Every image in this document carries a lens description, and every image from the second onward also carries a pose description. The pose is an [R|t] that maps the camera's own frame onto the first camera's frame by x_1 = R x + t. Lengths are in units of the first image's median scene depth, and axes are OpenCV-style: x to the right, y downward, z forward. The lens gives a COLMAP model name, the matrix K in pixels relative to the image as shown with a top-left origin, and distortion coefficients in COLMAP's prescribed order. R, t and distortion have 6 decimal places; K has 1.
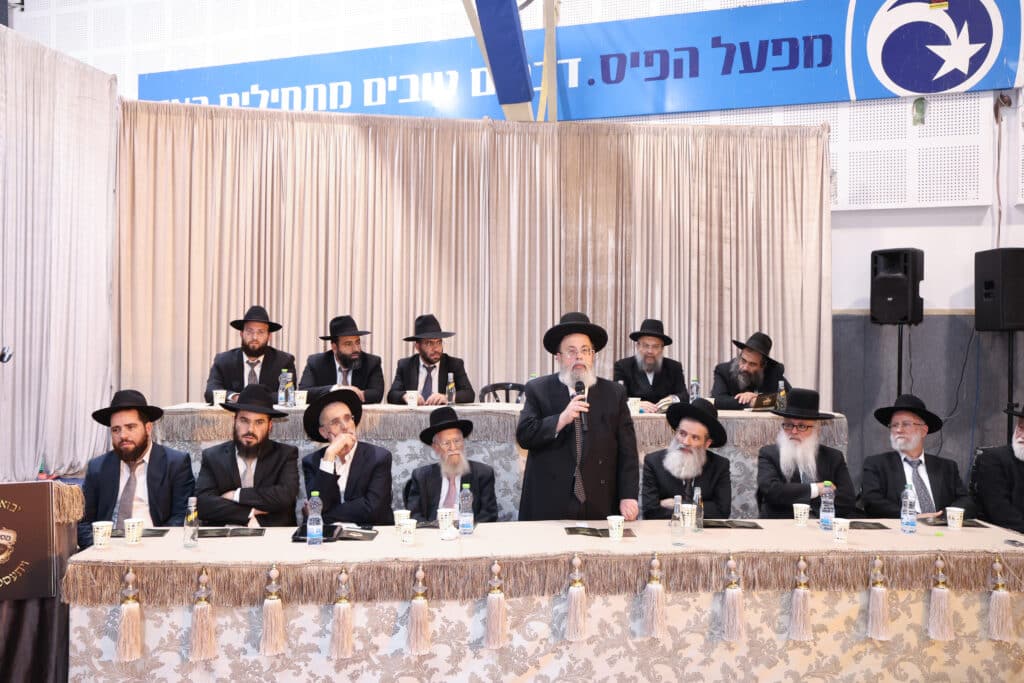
lens RADIAL K [[853.9, 0, 519.6], [0, 853.9, 335.2], [0, 0, 1]] dist [-0.047667, 0.076684]
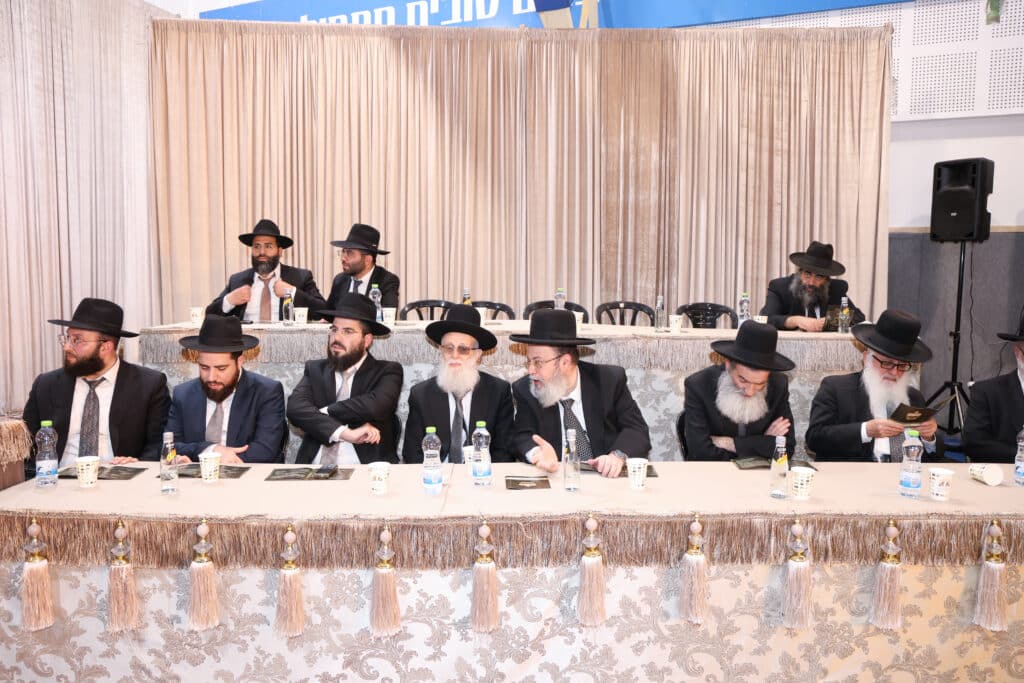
lens RADIAL K [[730.6, 0, 512.5], [0, 730.6, 343.4], [0, 0, 1]] dist [-0.086497, 0.051592]
pose [[0.995743, 0.003603, -0.092107, 0.026665], [0.005594, 0.995031, 0.099404, 0.019454], [0.092007, -0.099496, 0.990775, 0.174974]]
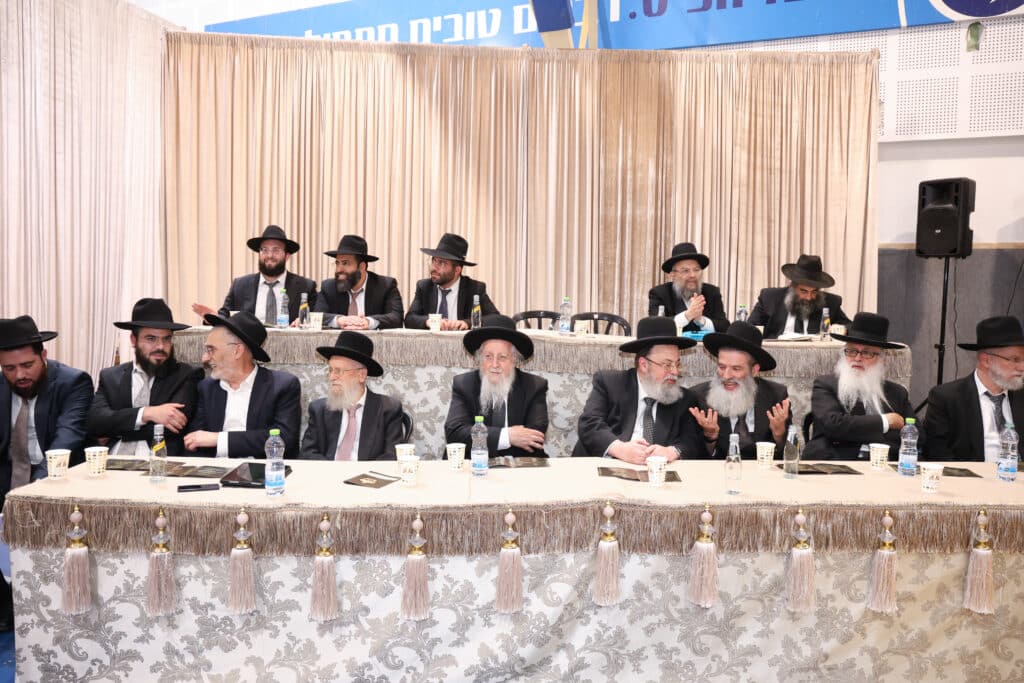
lens RADIAL K [[730.6, 0, 517.1], [0, 730.6, 337.6], [0, 0, 1]] dist [-0.086497, 0.051592]
pose [[0.997643, 0.009961, -0.067887, 0.011936], [-0.005091, 0.997424, 0.071546, 0.024219], [0.068424, -0.071032, 0.995124, 0.152417]]
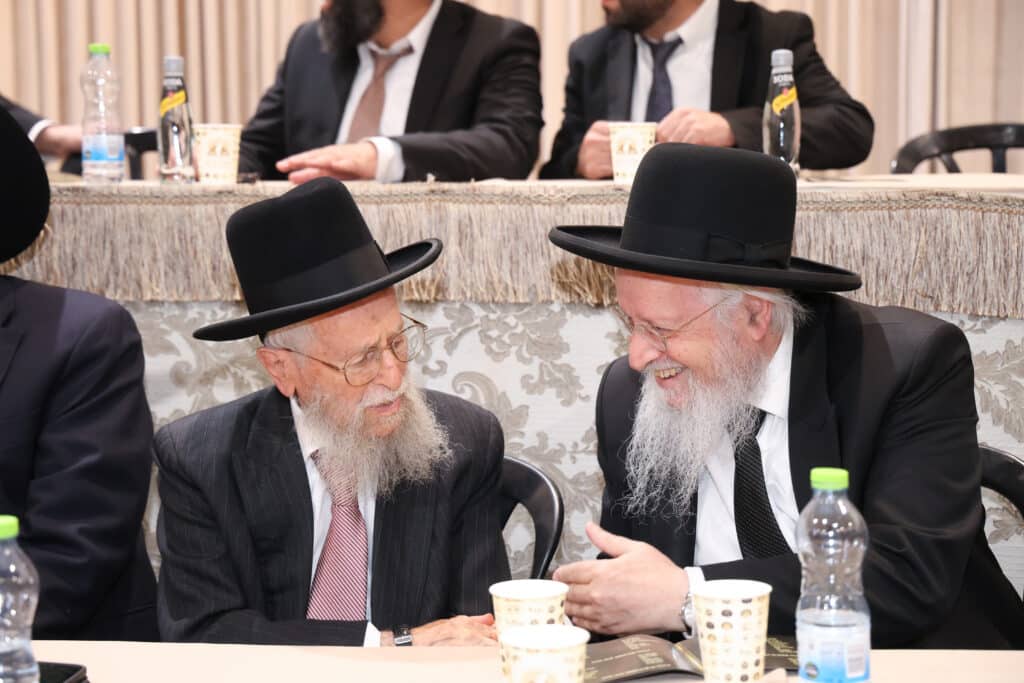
lens RADIAL K [[2084.9, 0, 513.9], [0, 2084.9, 341.8], [0, 0, 1]] dist [0.058508, 0.000000]
pose [[0.973788, 0.003636, -0.227429, -0.011391], [0.018014, 0.995499, 0.093048, 0.050603], [0.226744, -0.094706, 0.969339, 0.261022]]
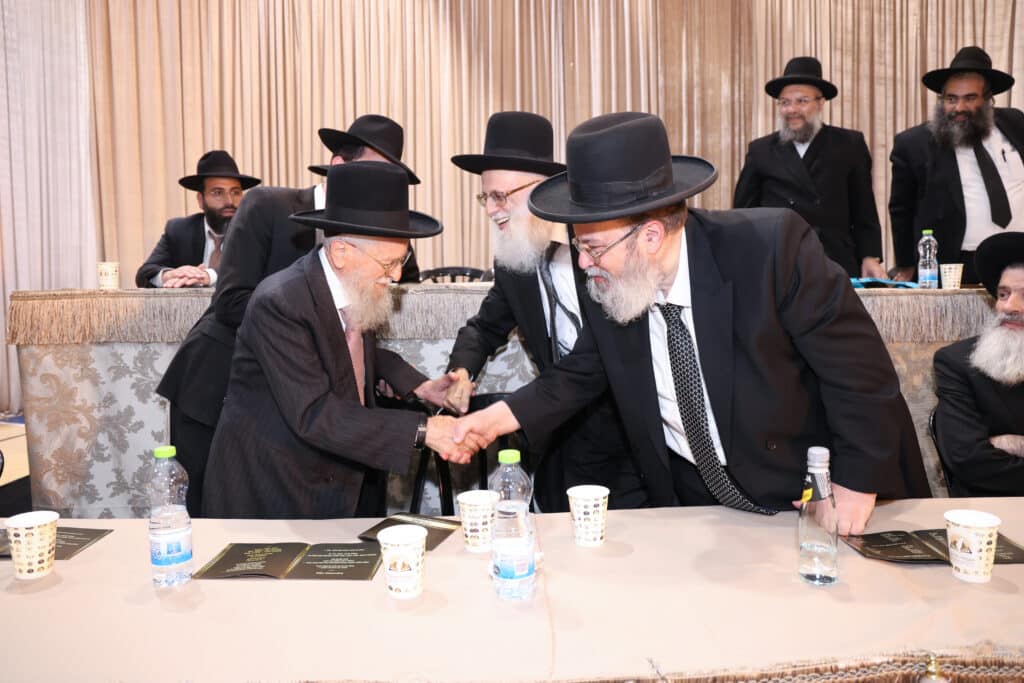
lens RADIAL K [[730.6, 0, 507.9], [0, 730.6, 332.6], [0, 0, 1]] dist [-0.086497, 0.051592]
pose [[0.994706, -0.018123, -0.101156, -0.025880], [0.026347, 0.996401, 0.080563, 0.054471], [0.099332, -0.082801, 0.991603, 0.352174]]
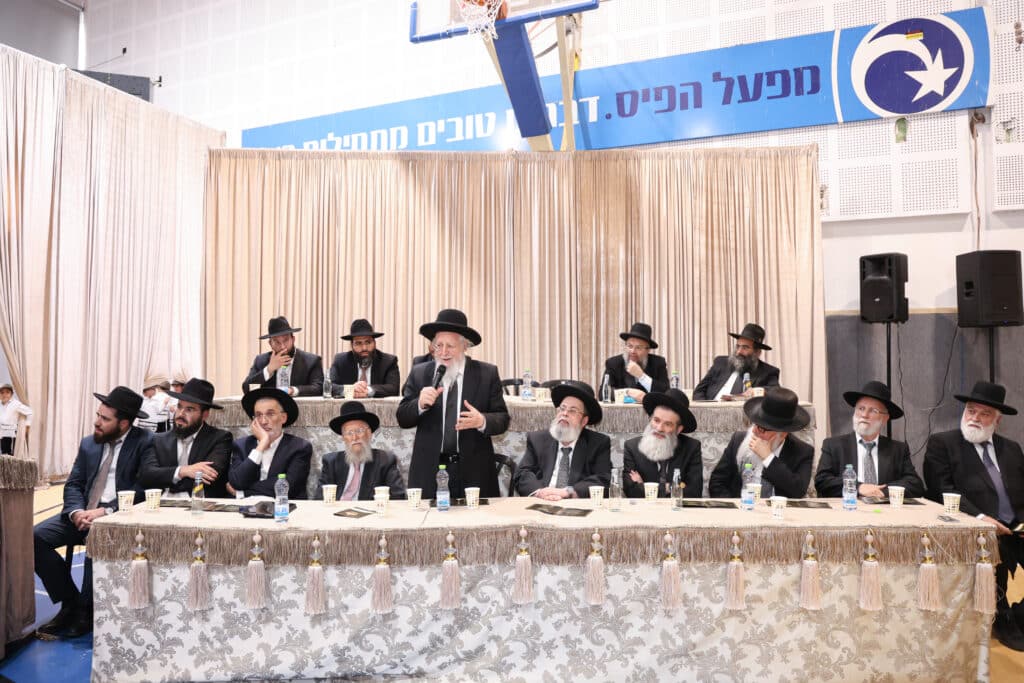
lens RADIAL K [[730.6, 0, 518.8], [0, 730.6, 330.0], [0, 0, 1]] dist [-0.086497, 0.051592]
pose [[0.993906, -0.015531, -0.109127, 0.080406], [0.013190, 0.999668, -0.022143, 0.011408], [0.109435, 0.020569, 0.993781, 0.030011]]
